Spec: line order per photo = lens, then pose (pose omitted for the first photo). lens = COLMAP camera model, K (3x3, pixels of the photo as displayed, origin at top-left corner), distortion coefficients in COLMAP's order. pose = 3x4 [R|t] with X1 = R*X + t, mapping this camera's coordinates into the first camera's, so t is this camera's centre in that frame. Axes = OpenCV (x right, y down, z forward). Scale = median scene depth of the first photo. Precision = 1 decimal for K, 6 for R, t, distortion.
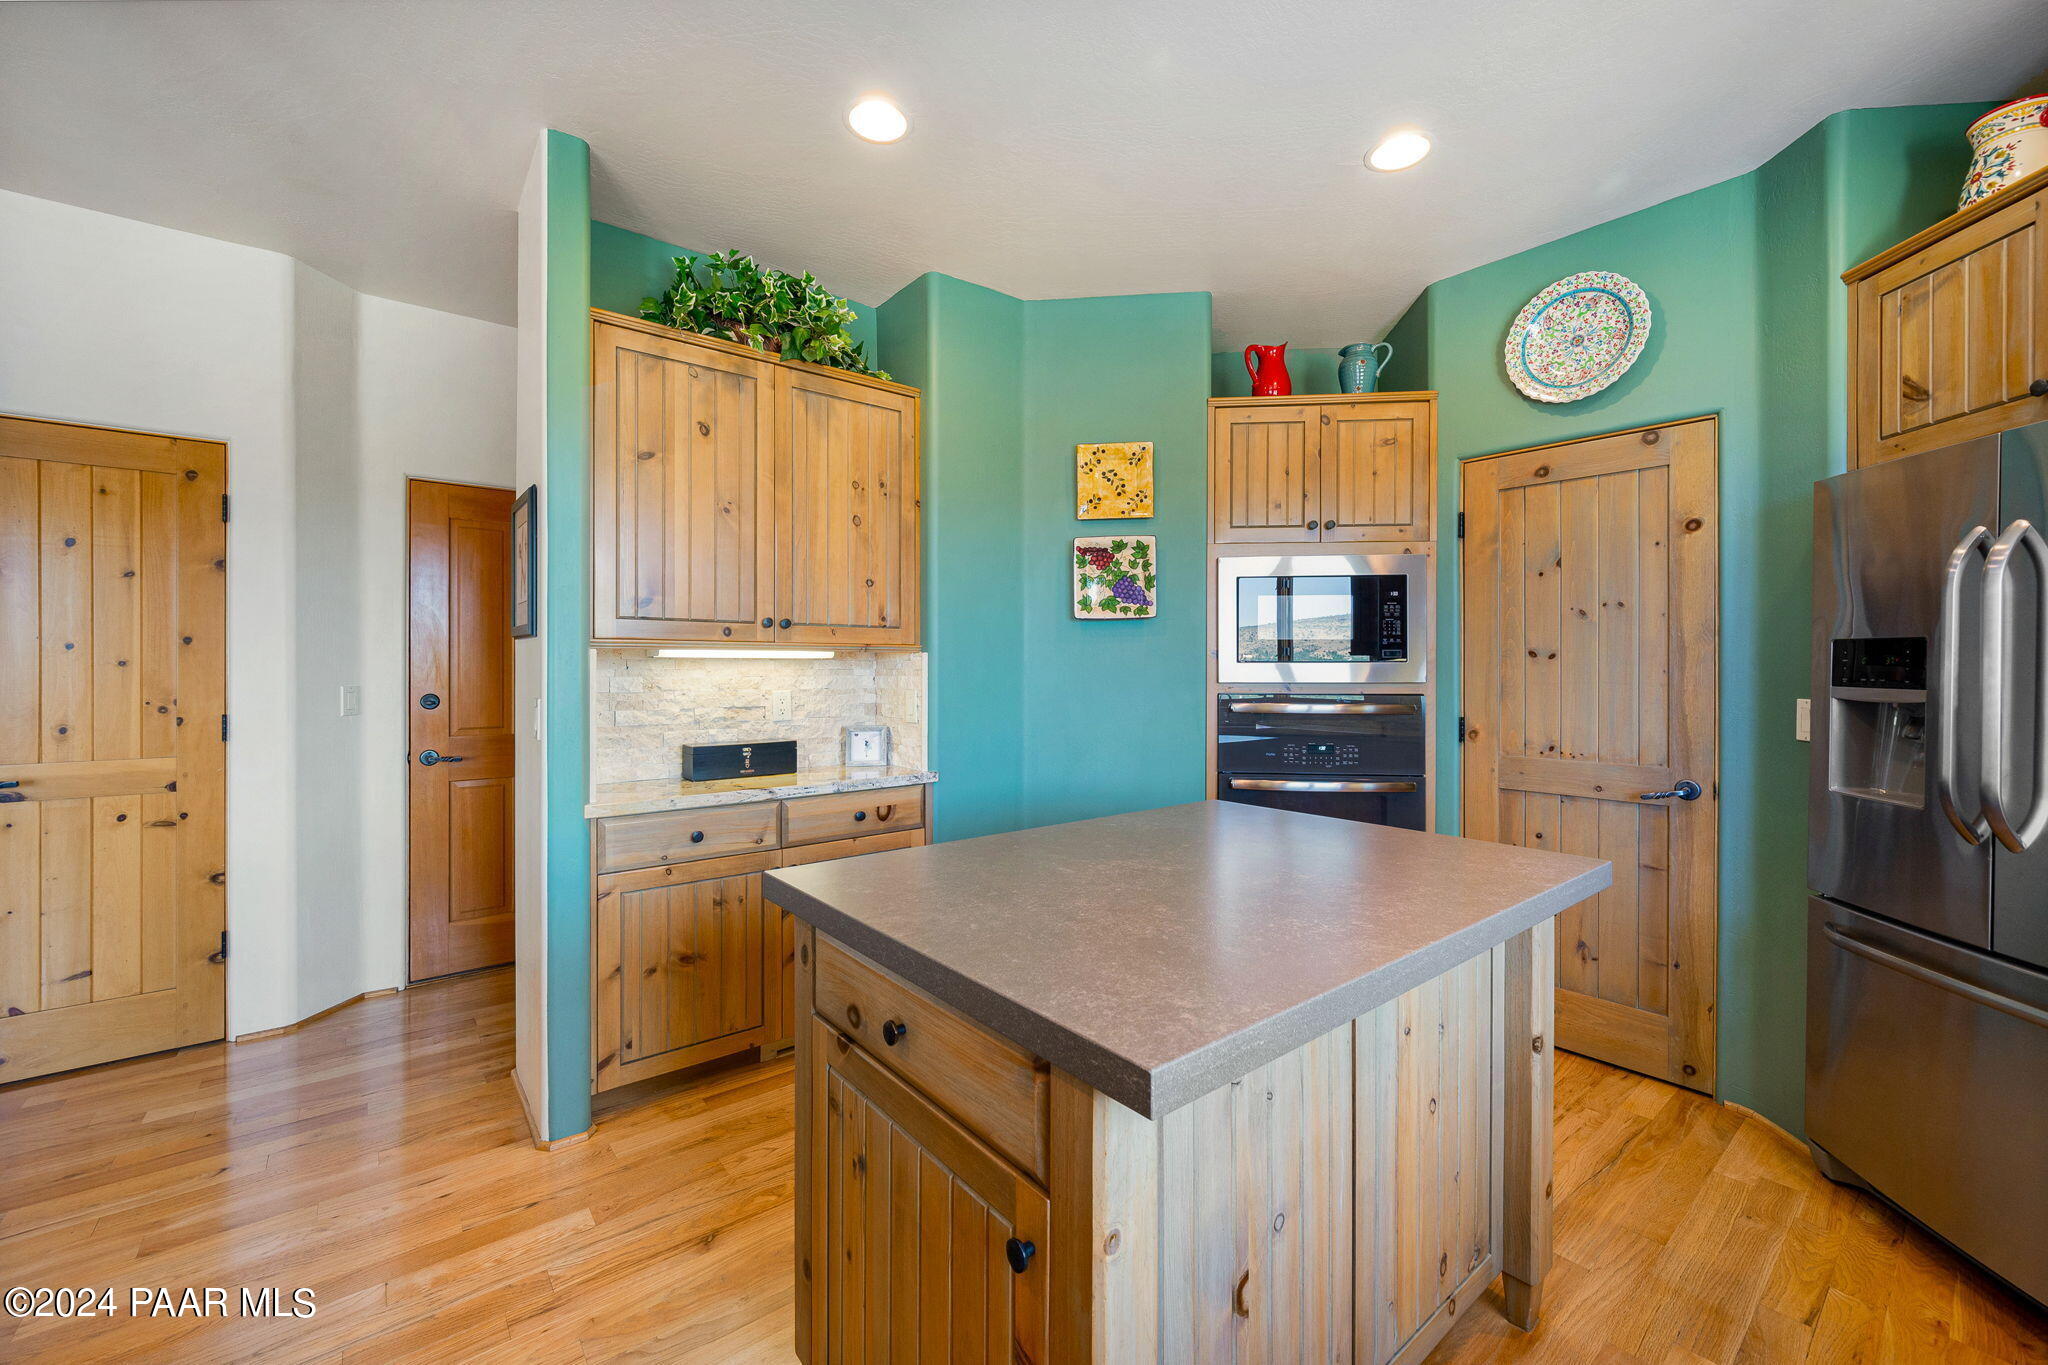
lens RADIAL K [[806.5, 0, 1027.9], [0, 806.5, 668.3], [0, 0, 1]] dist [-0.001009, -0.000043]
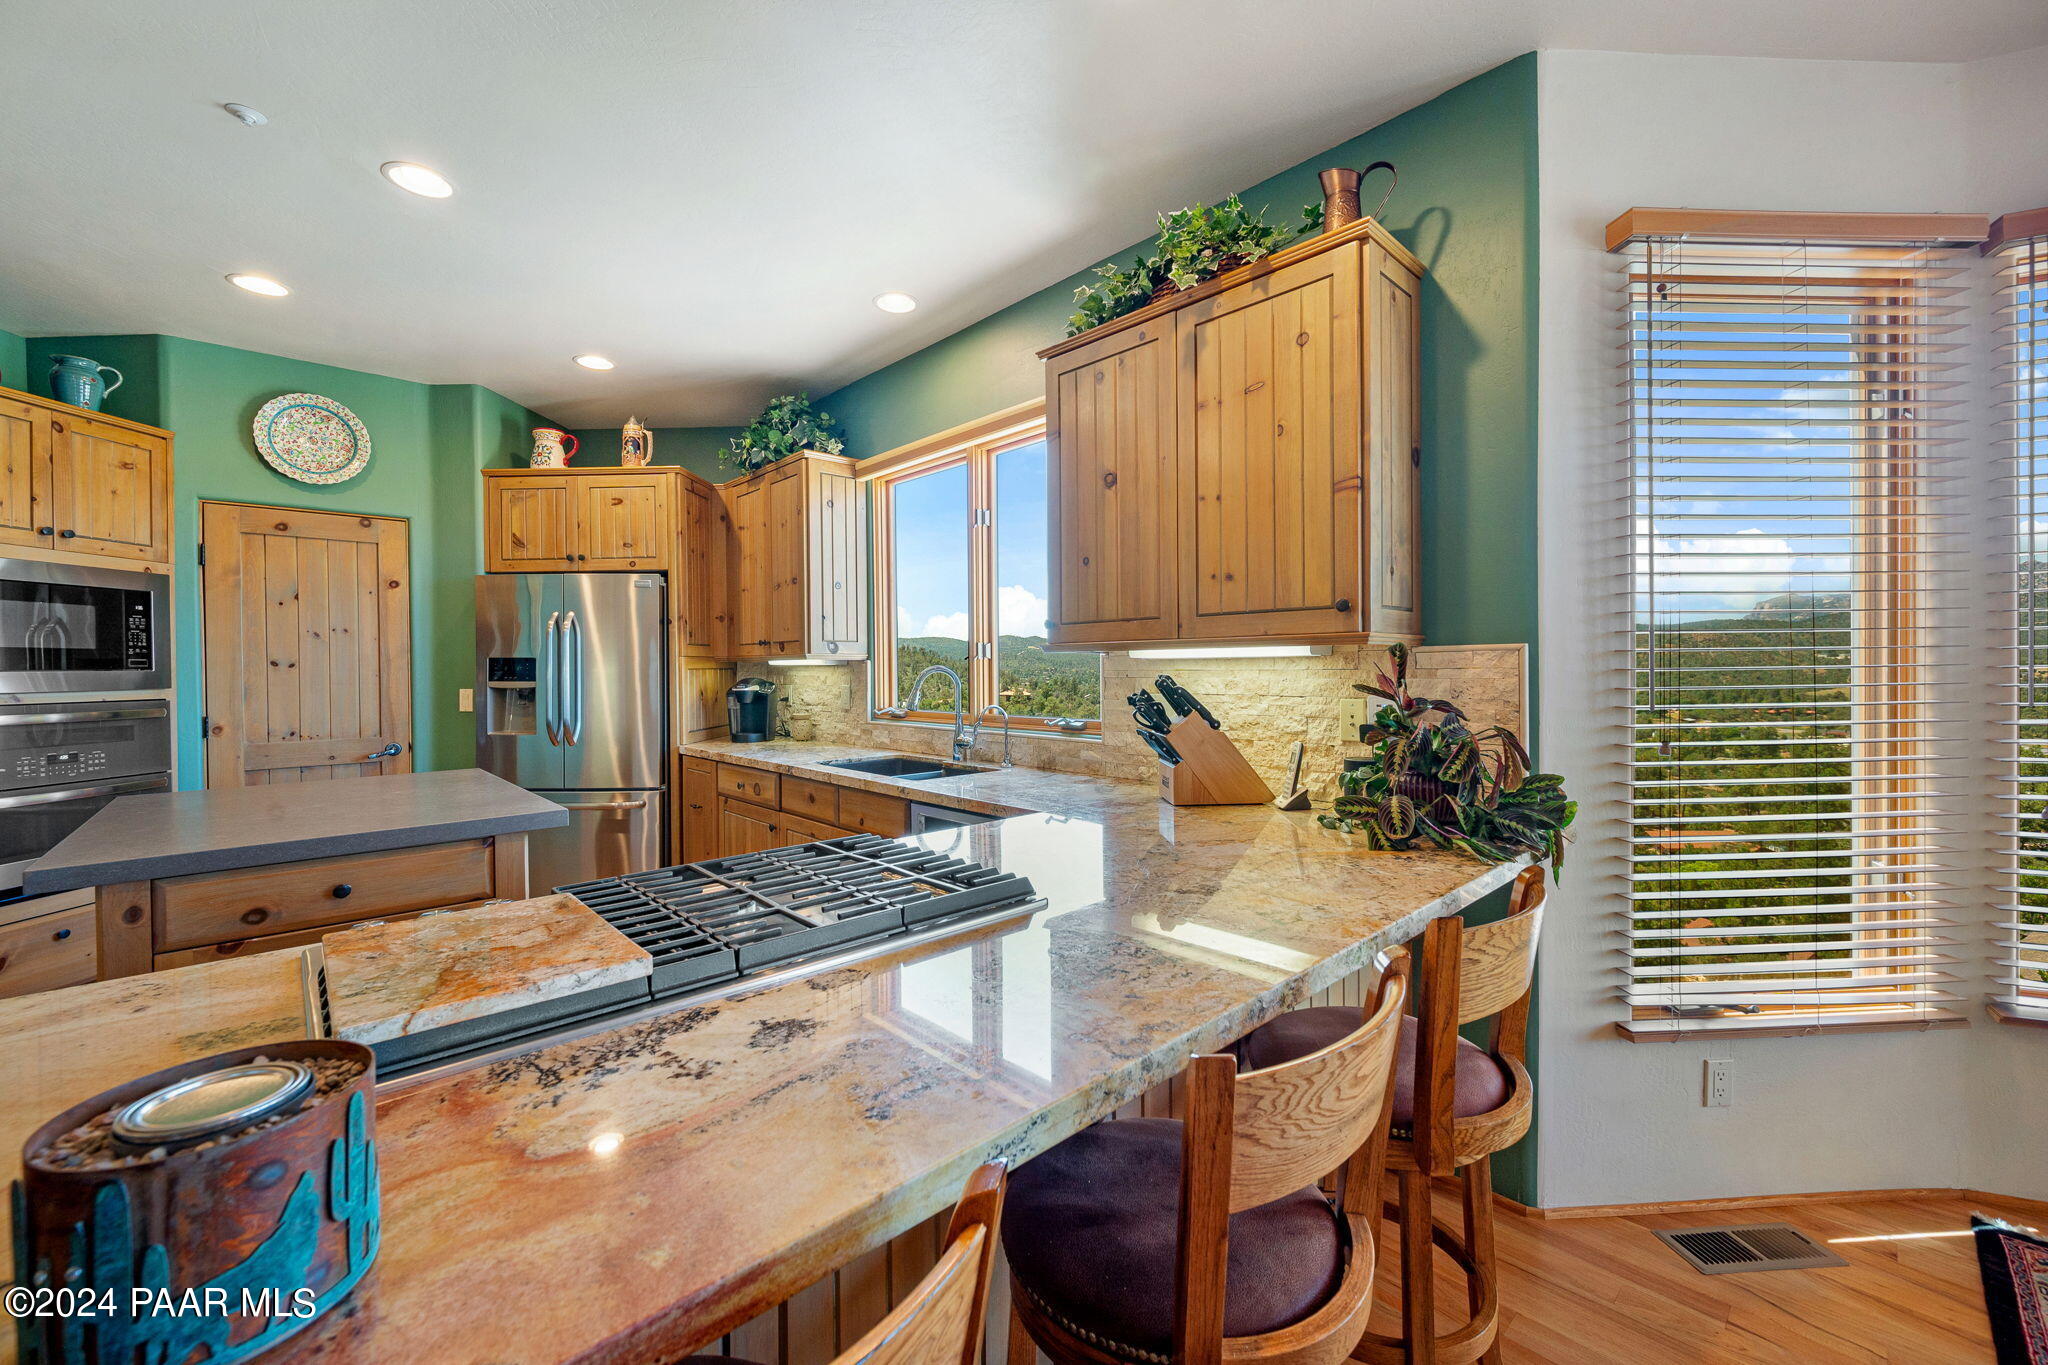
lens RADIAL K [[806.5, 0, 1027.9], [0, 806.5, 668.3], [0, 0, 1]] dist [-0.001009, -0.000043]
pose [[-0.073334, -0.003363, 0.997302, -0.827635], [0.009109, 0.999950, 0.004042, -0.004815], [-0.997266, 0.009381, -0.073299, -0.135735]]
